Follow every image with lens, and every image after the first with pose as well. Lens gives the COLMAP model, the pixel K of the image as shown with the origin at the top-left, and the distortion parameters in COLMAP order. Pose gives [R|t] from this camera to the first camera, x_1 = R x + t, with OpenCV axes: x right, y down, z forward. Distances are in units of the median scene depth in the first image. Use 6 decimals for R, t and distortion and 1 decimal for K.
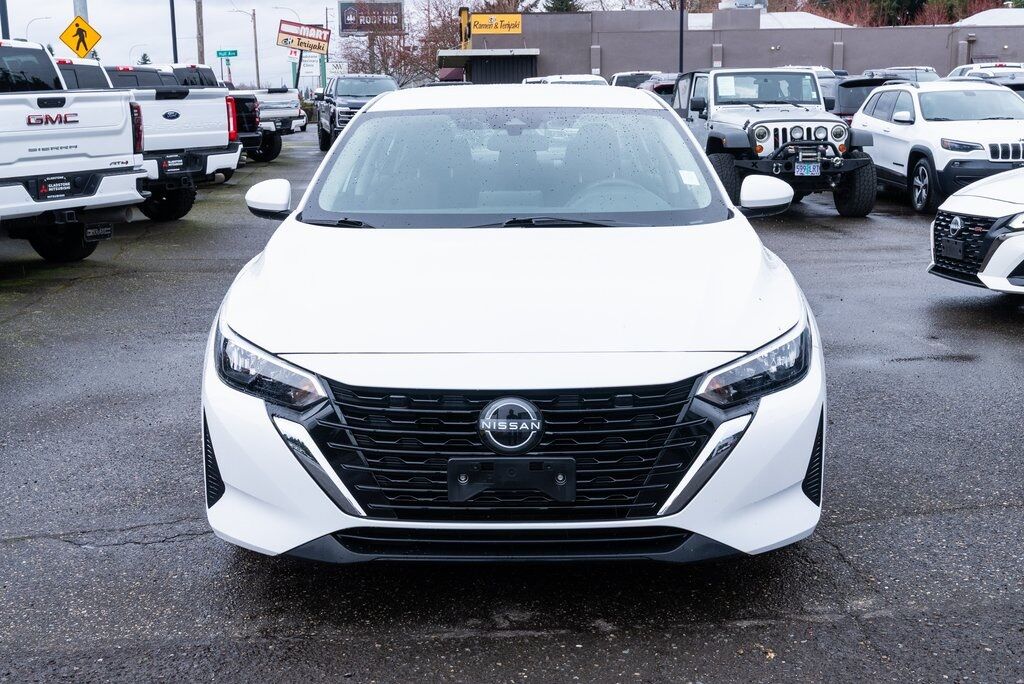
lens RADIAL K [[1217.2, 0, 511.8], [0, 1217.2, 372.1], [0, 0, 1]] dist [0.006130, 0.036619]
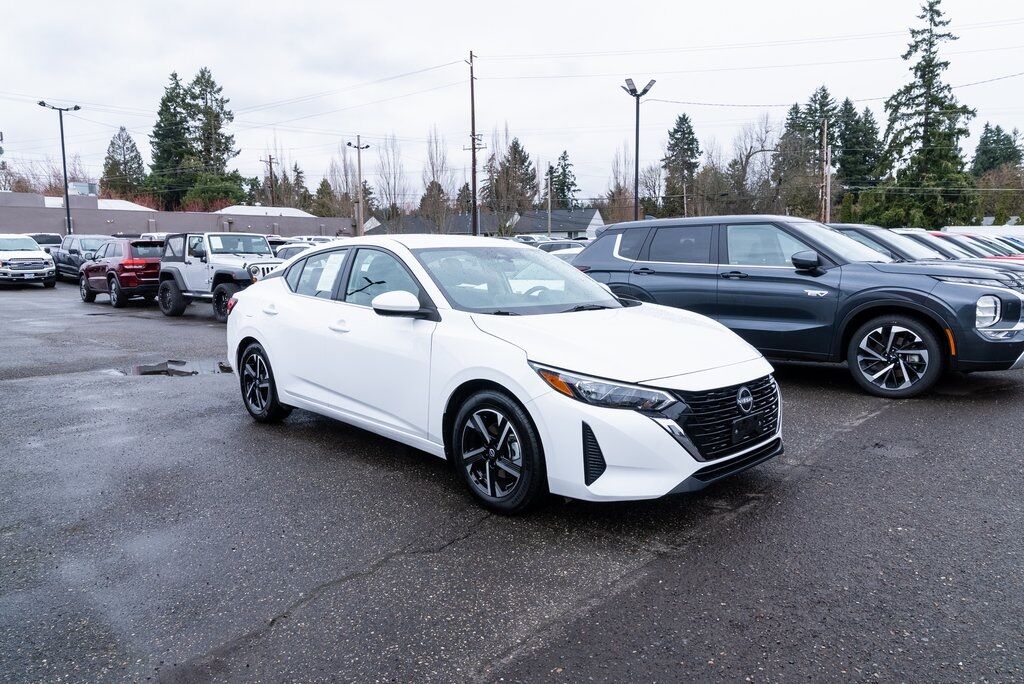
lens RADIAL K [[700.8, 0, 512.0], [0, 700.8, 342.0], [0, 0, 1]] dist [-0.033937, 0.026005]
pose [[0.713165, -0.080269, 0.696385, -0.970632], [0.146907, 0.988476, -0.036510, -0.059321], [-0.685430, 0.128341, 0.716739, 0.399387]]
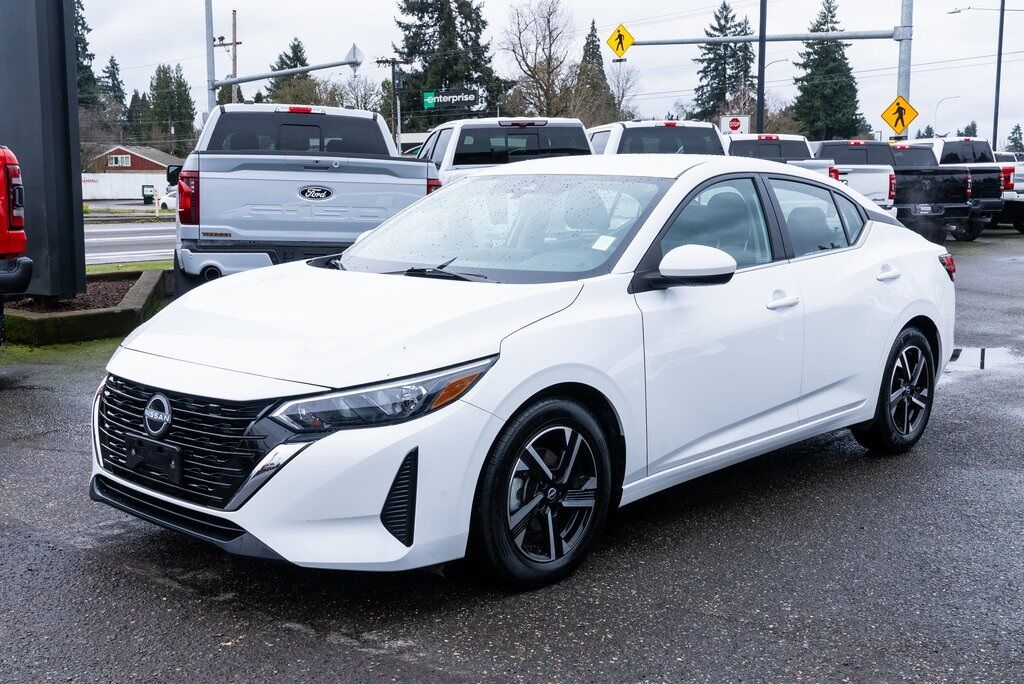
lens RADIAL K [[1155.0, 0, 512.0], [0, 1155.0, 342.0], [0, 0, 1]] dist [-0.022913, -0.001754]
pose [[0.740583, 0.105031, -0.663705, 0.989378], [-0.152936, 0.988133, -0.014279, -0.067447], [0.654330, 0.112079, 0.747858, 0.292556]]
